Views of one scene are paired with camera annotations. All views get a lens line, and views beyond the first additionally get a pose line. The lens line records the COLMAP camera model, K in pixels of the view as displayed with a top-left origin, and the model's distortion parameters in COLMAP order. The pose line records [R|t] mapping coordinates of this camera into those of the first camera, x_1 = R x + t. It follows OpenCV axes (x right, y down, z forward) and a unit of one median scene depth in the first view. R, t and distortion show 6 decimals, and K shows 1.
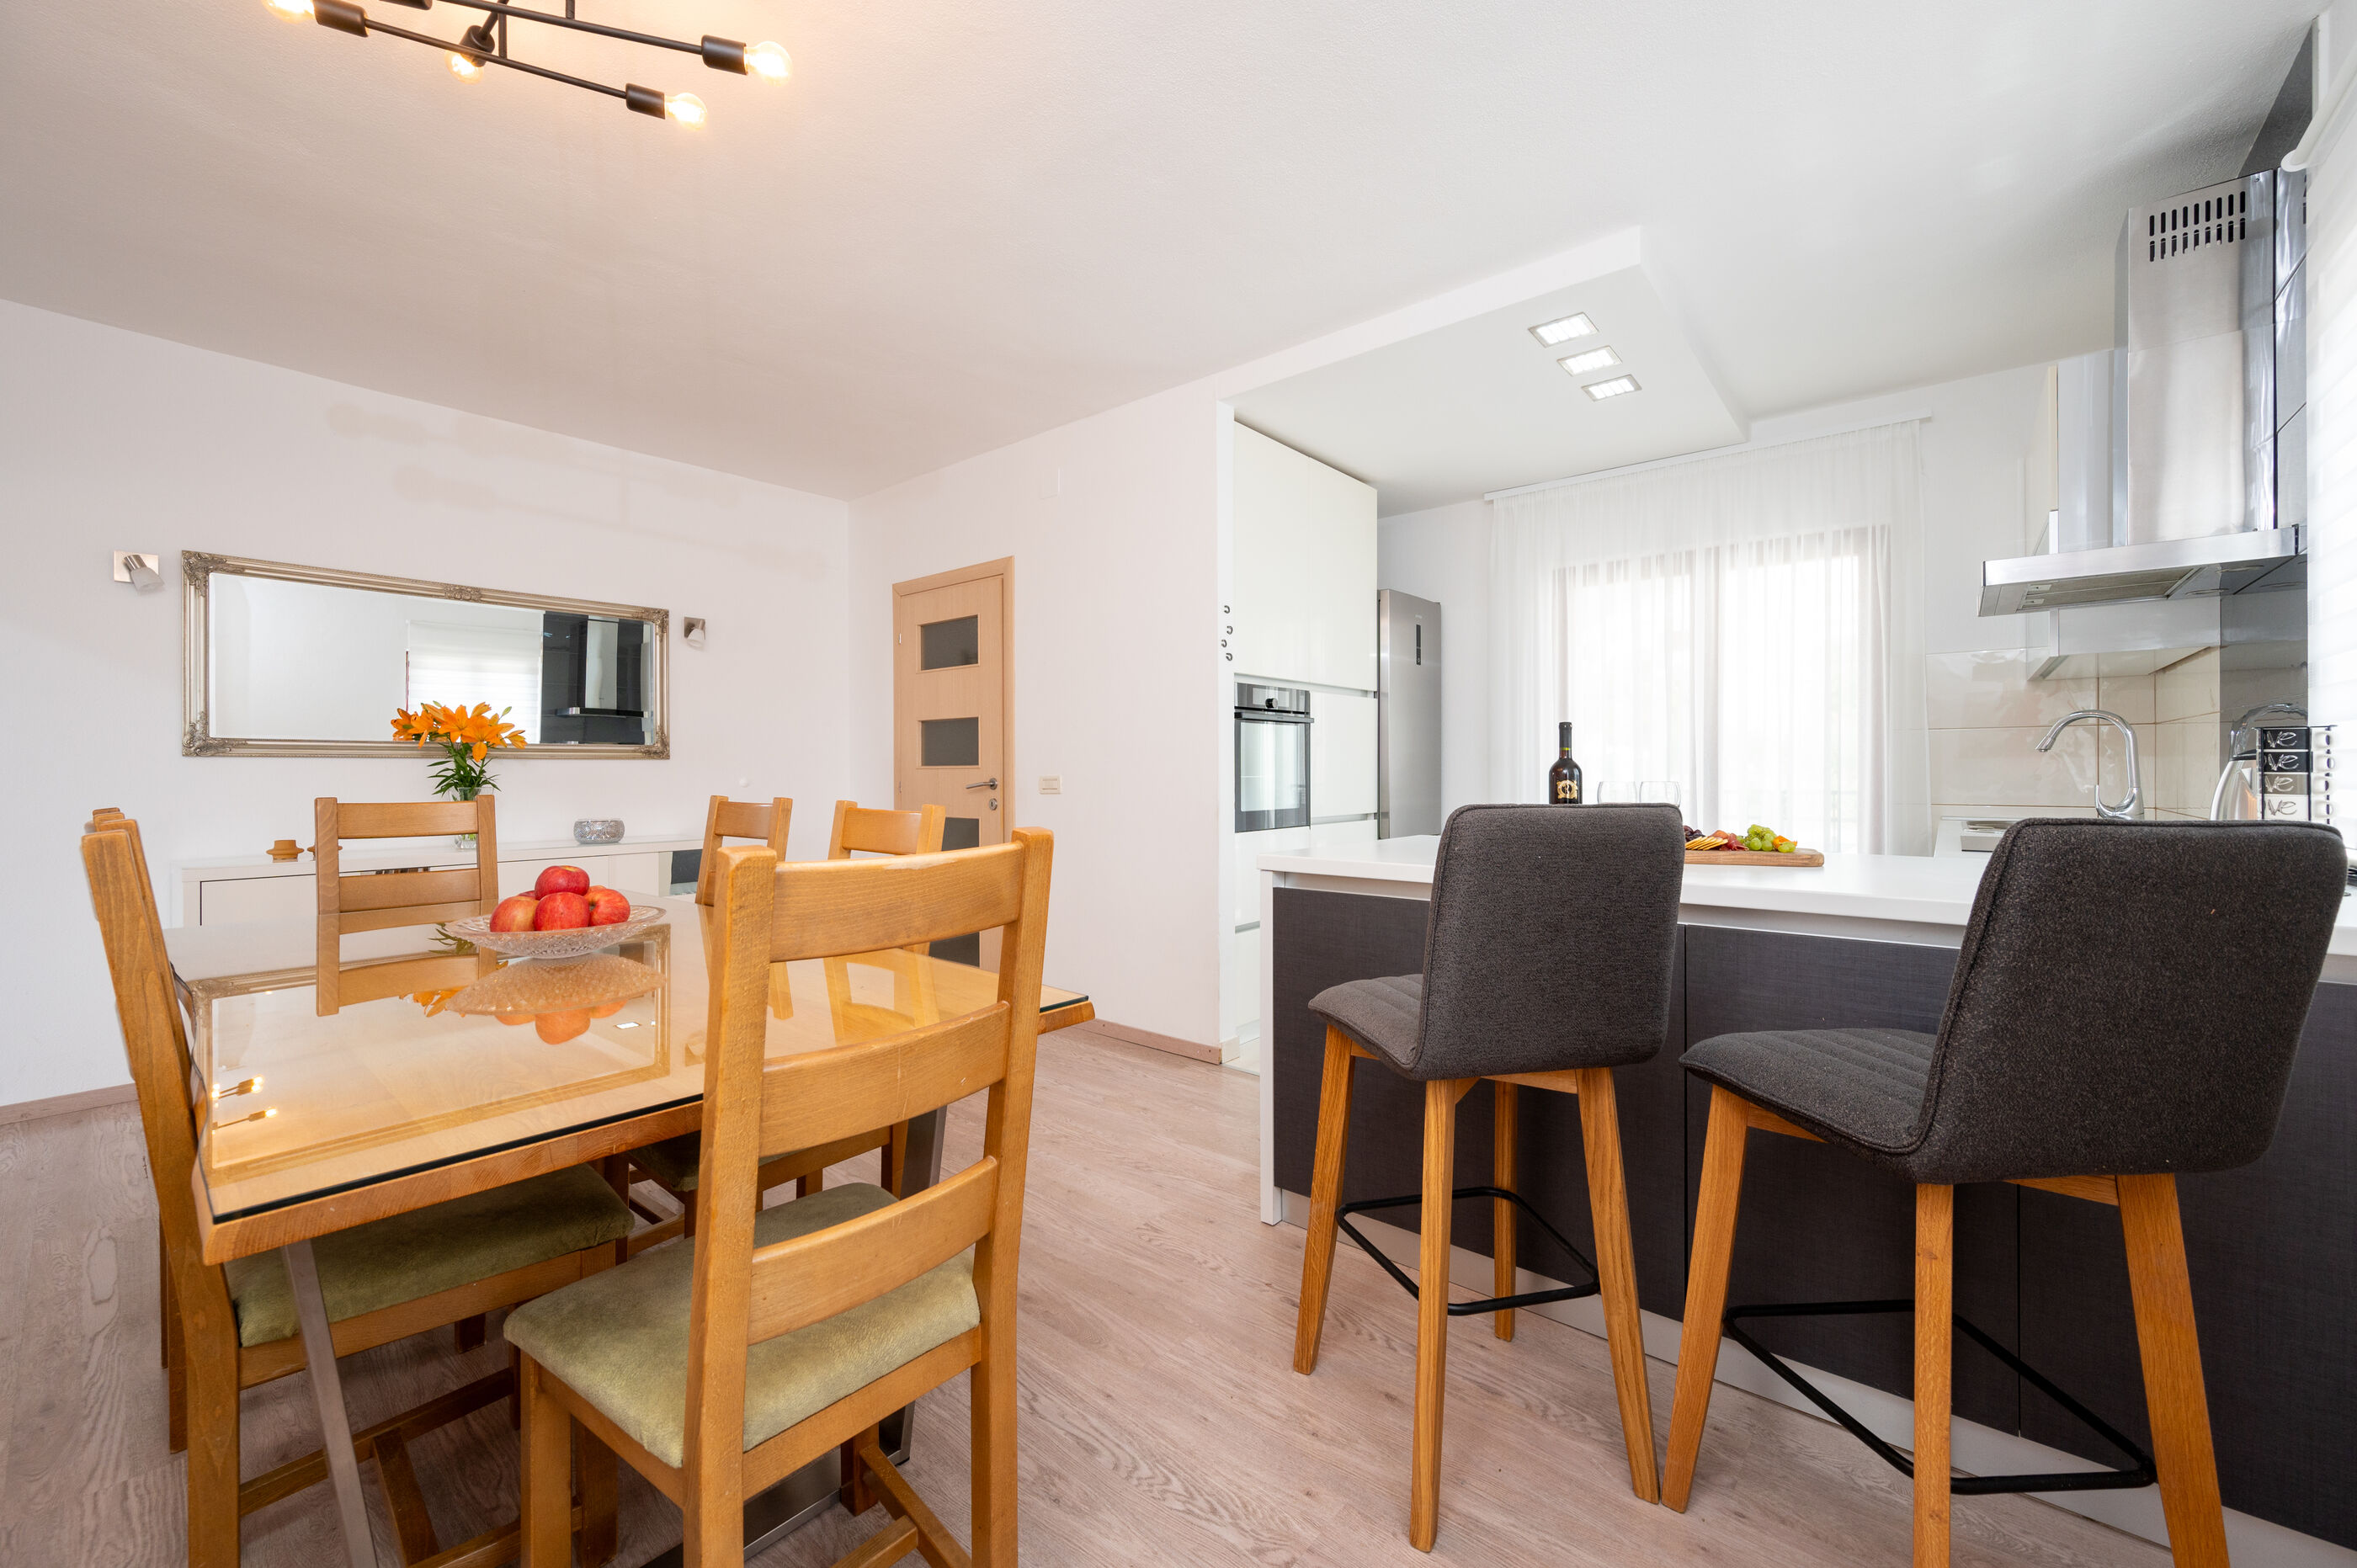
lens RADIAL K [[925.1, 0, 1178.5], [0, 925.1, 784.0], [0, 0, 1]] dist [0.000207, -0.000012]
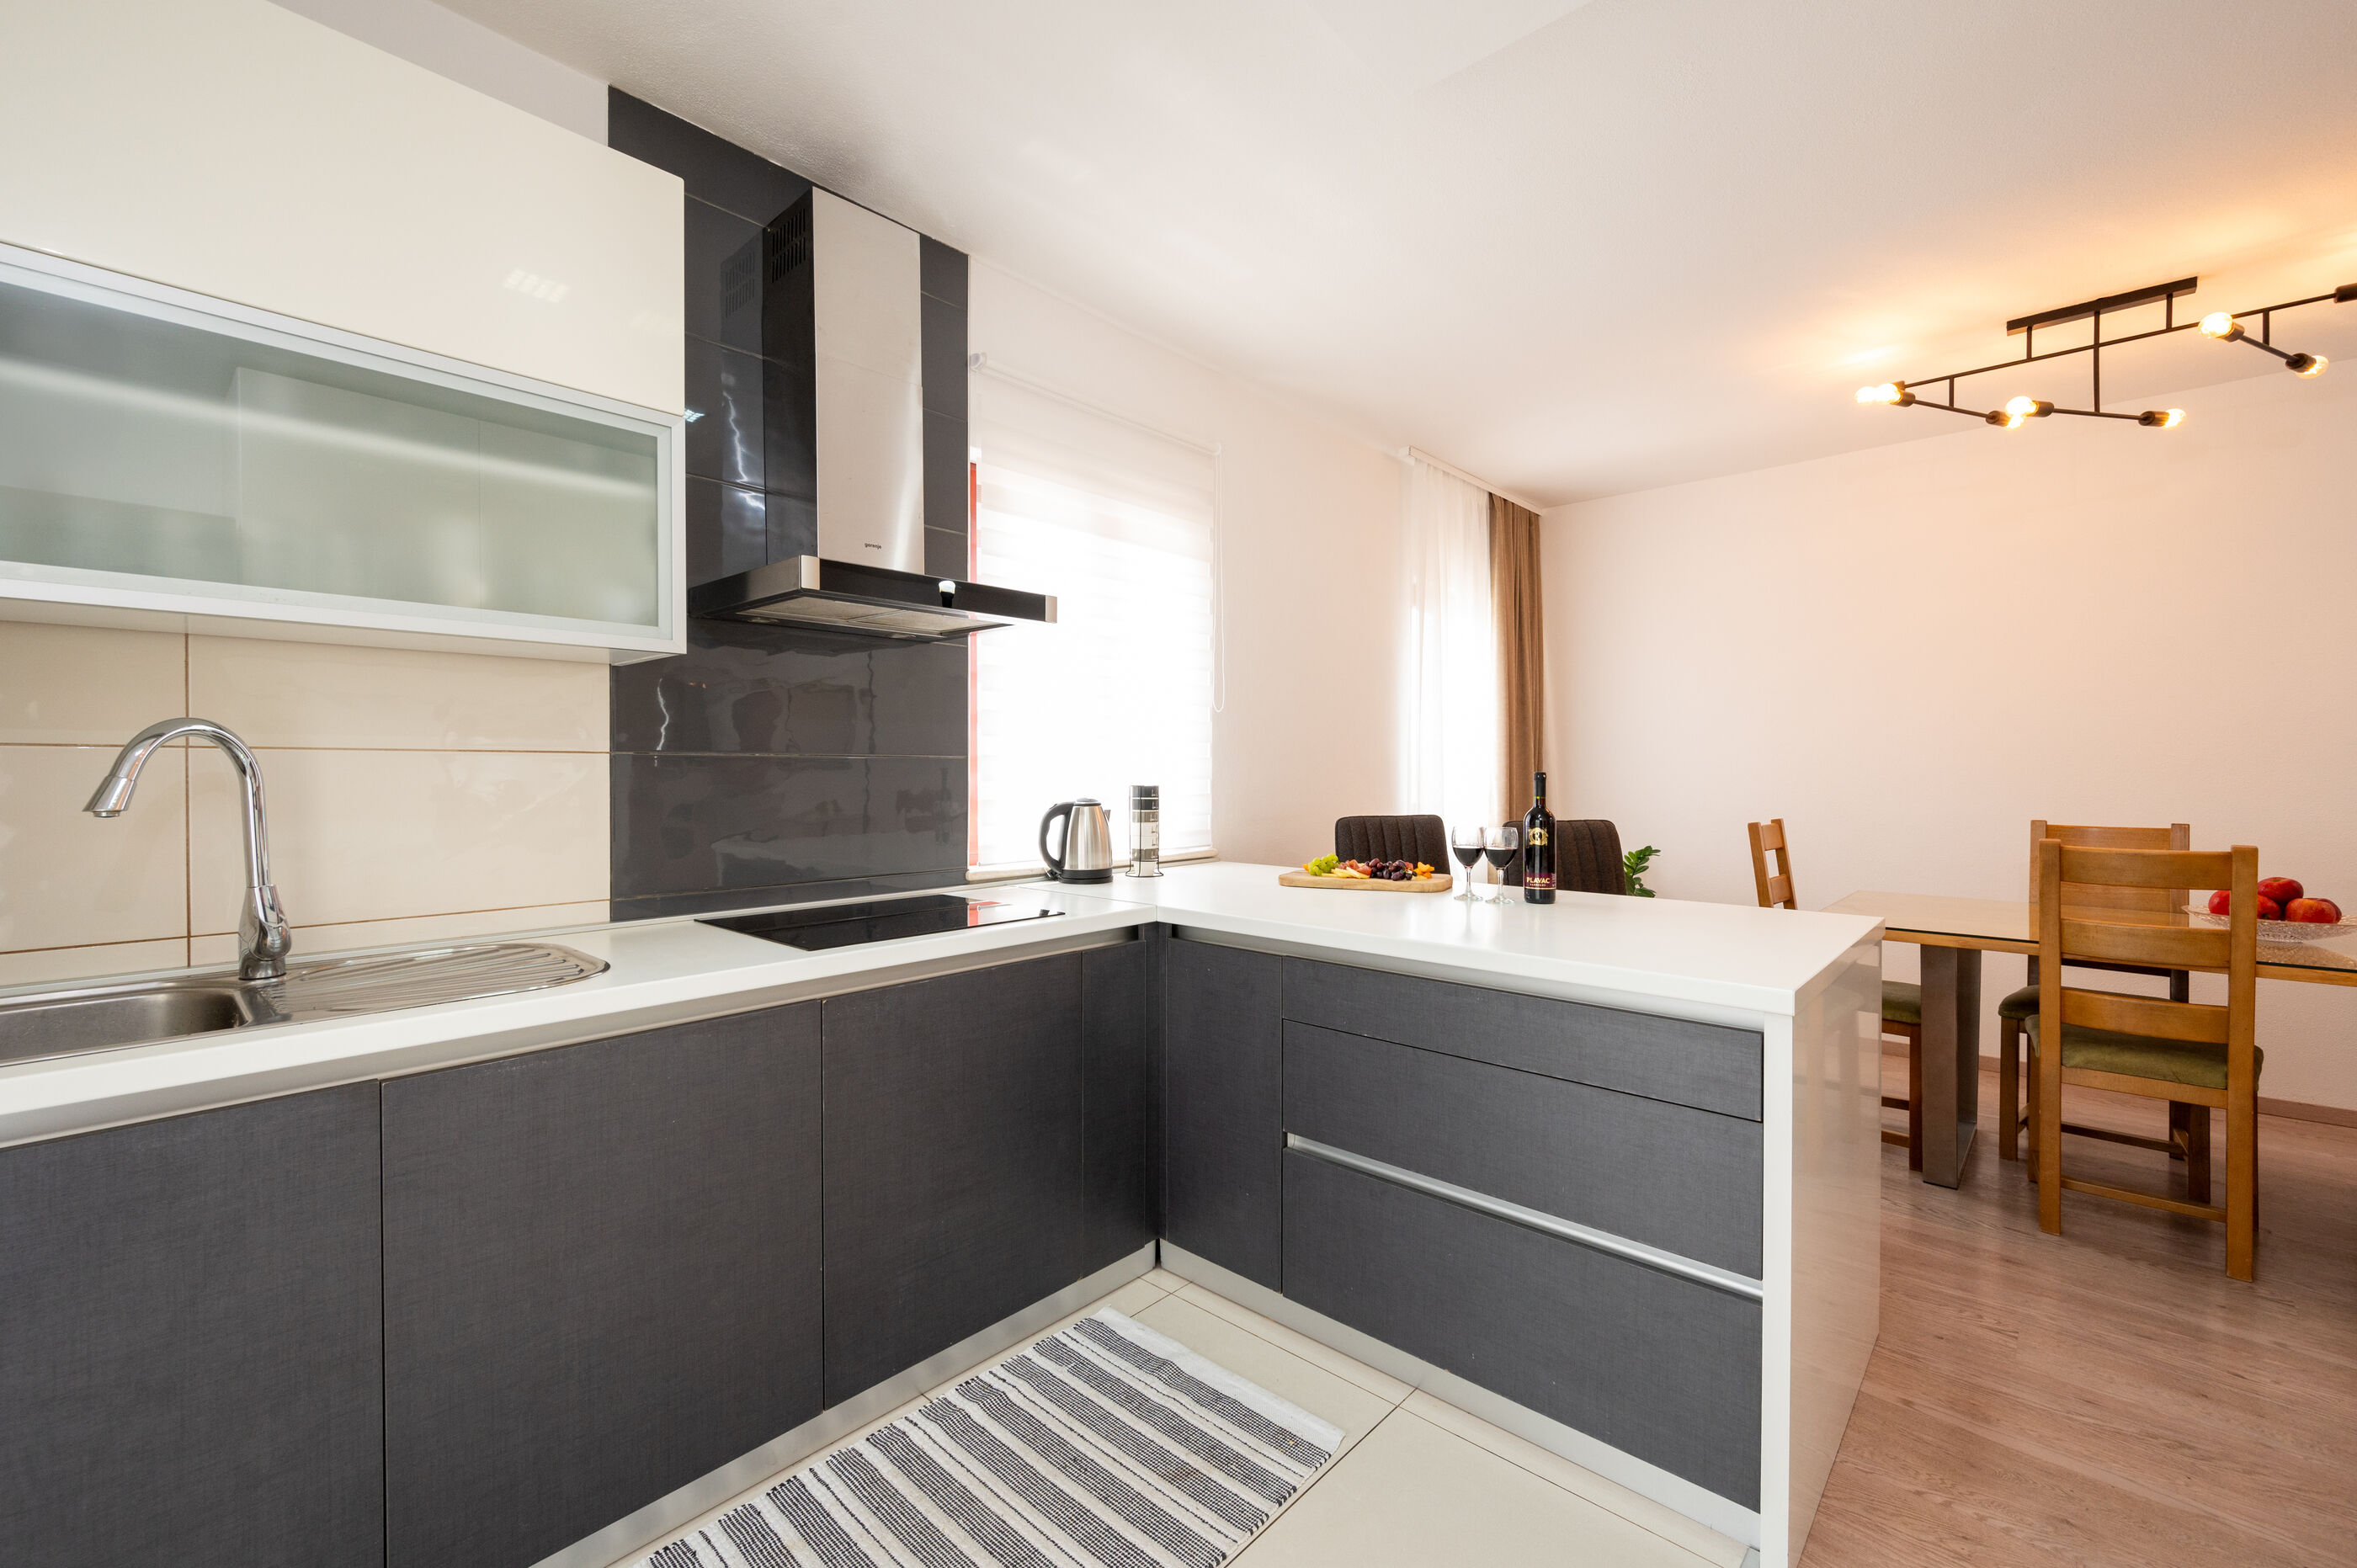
lens RADIAL K [[959.4, 0, 1179.4], [0, 959.4, 771.6], [0, 0, 1]] dist [0.000233, -0.000162]
pose [[-0.999100, 0.000484, 0.042417, 0.679448], [0.001175, 0.999867, 0.016277, -0.074508], [-0.042403, 0.016313, -0.998967, 1.827792]]
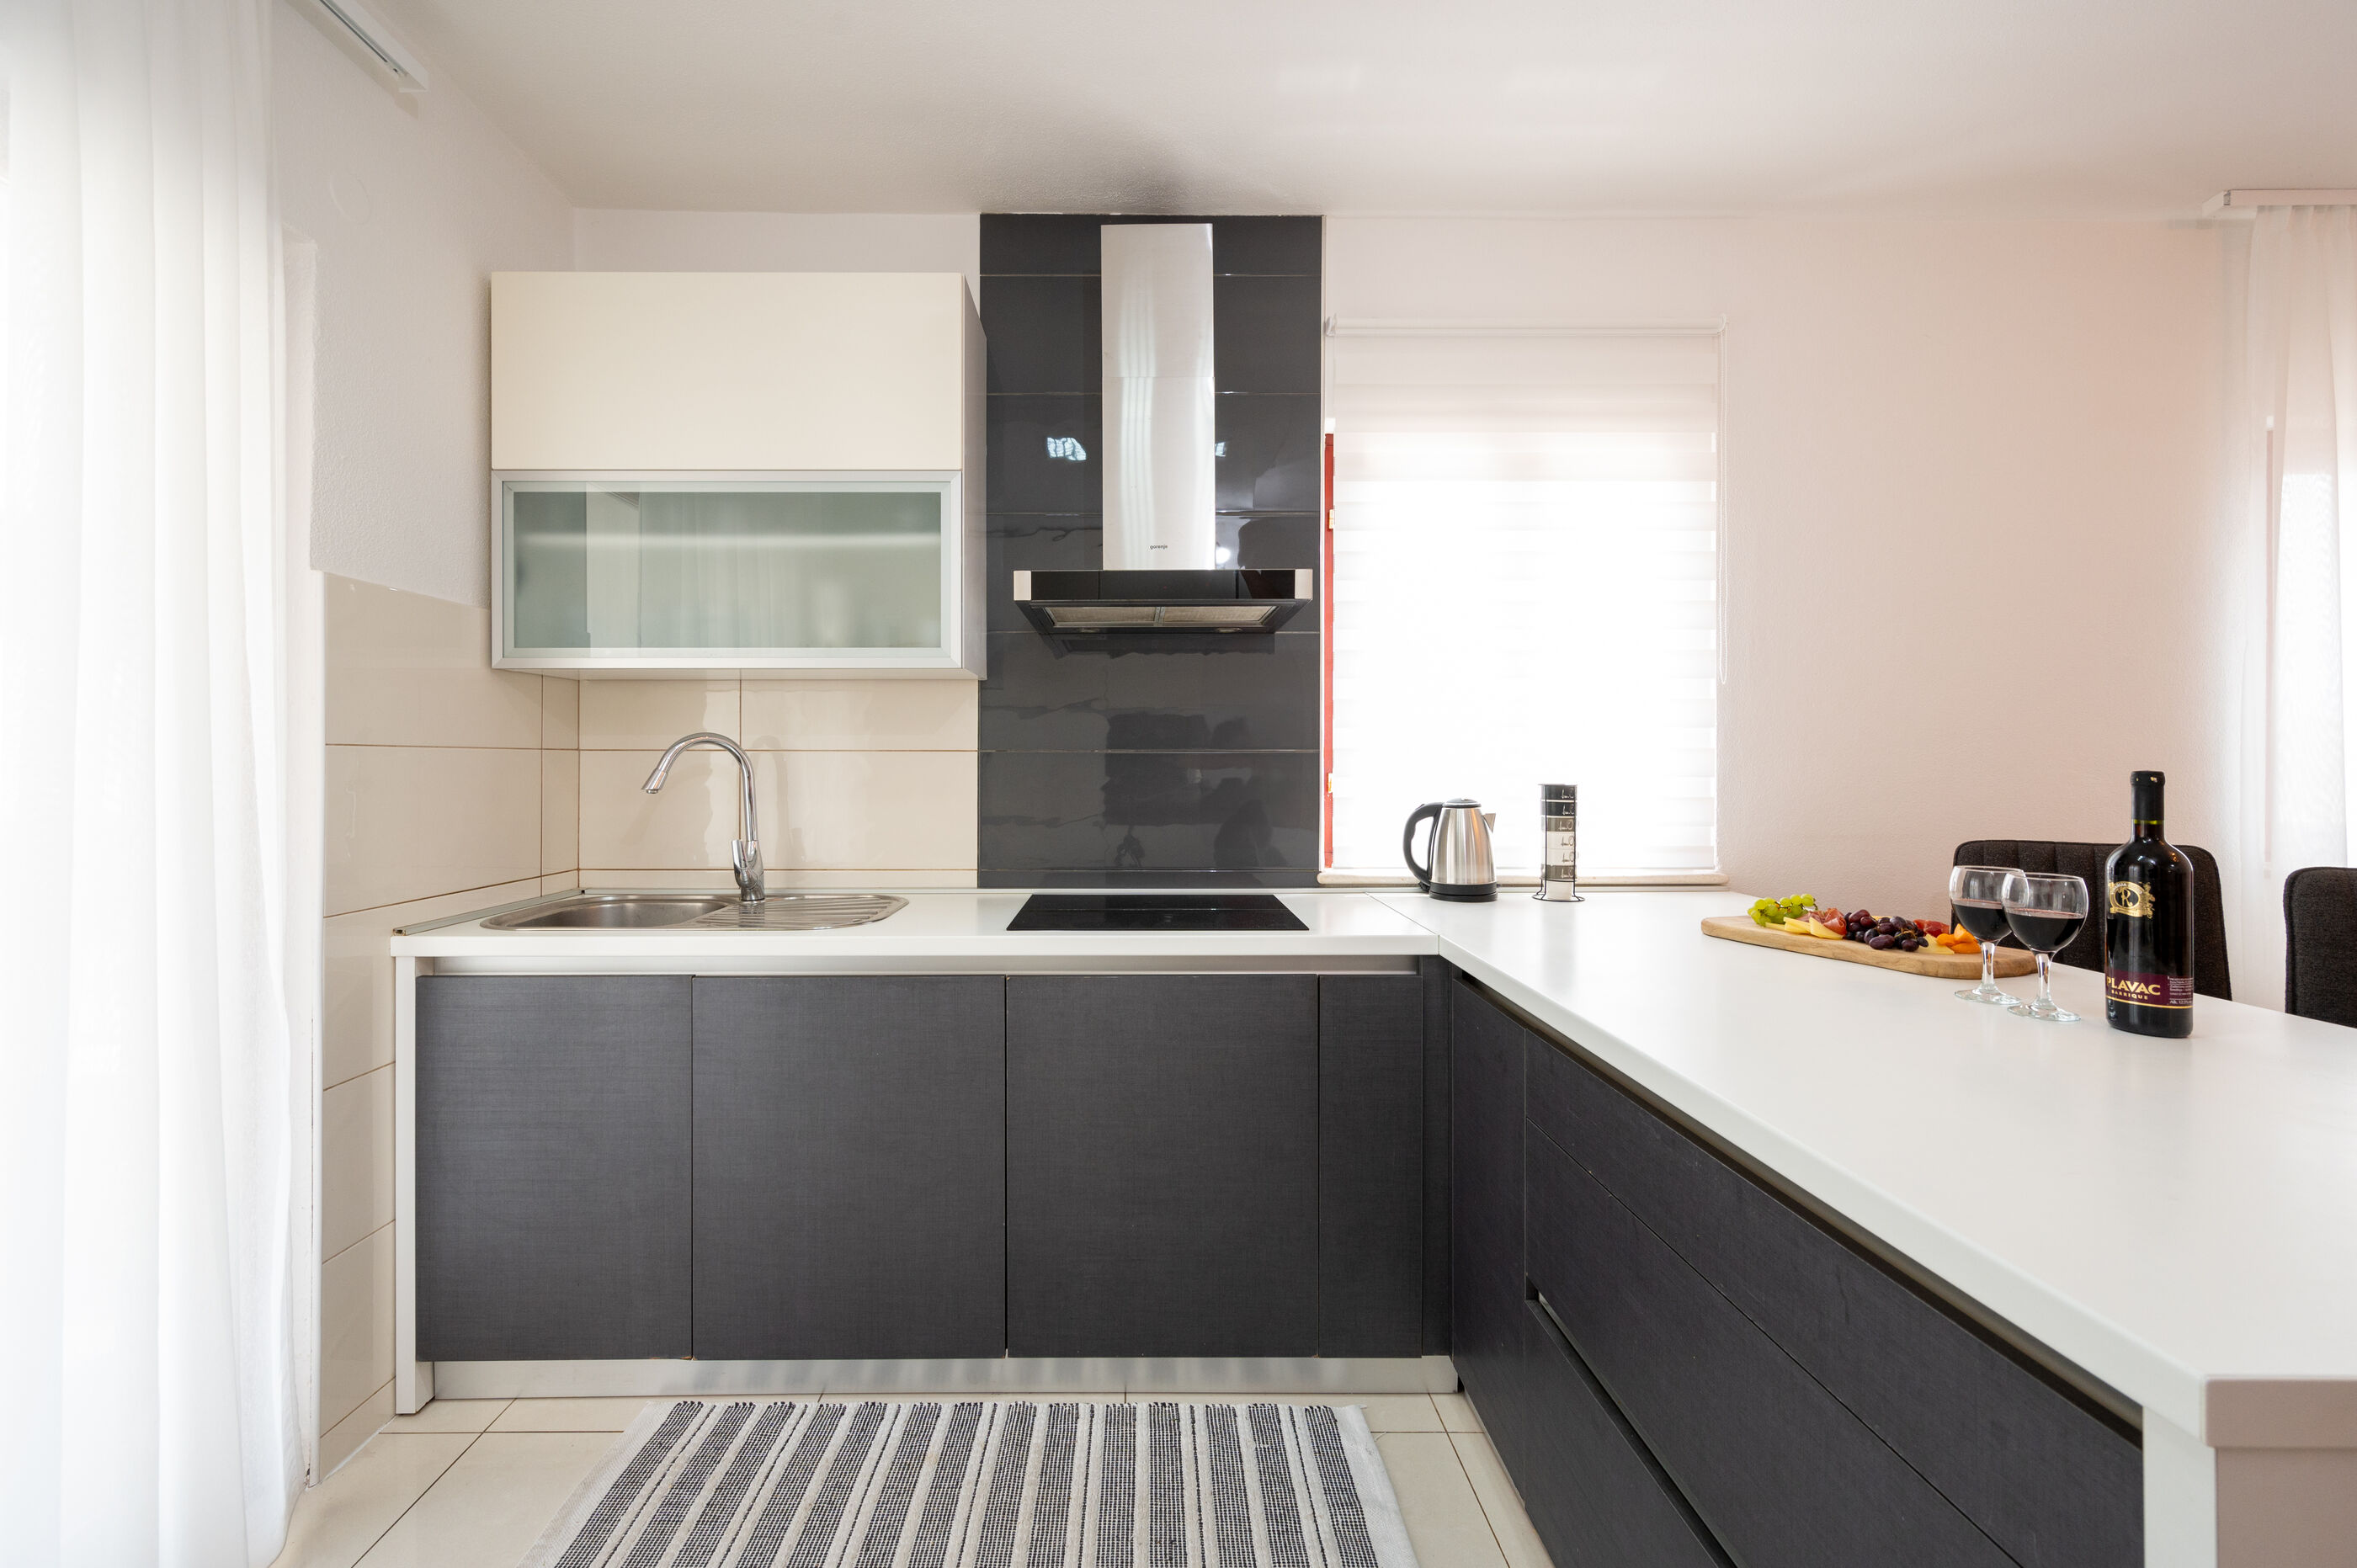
lens RADIAL K [[951.9, 0, 1150.3], [0, 951.9, 755.6], [0, 0, 1]] dist [0.000879, -0.000053]
pose [[-0.647873, 0.006458, 0.761721, 0.330682], [0.011697, 0.999931, 0.001471, -0.072290], [-0.761659, 0.009862, -0.647904, 1.553680]]
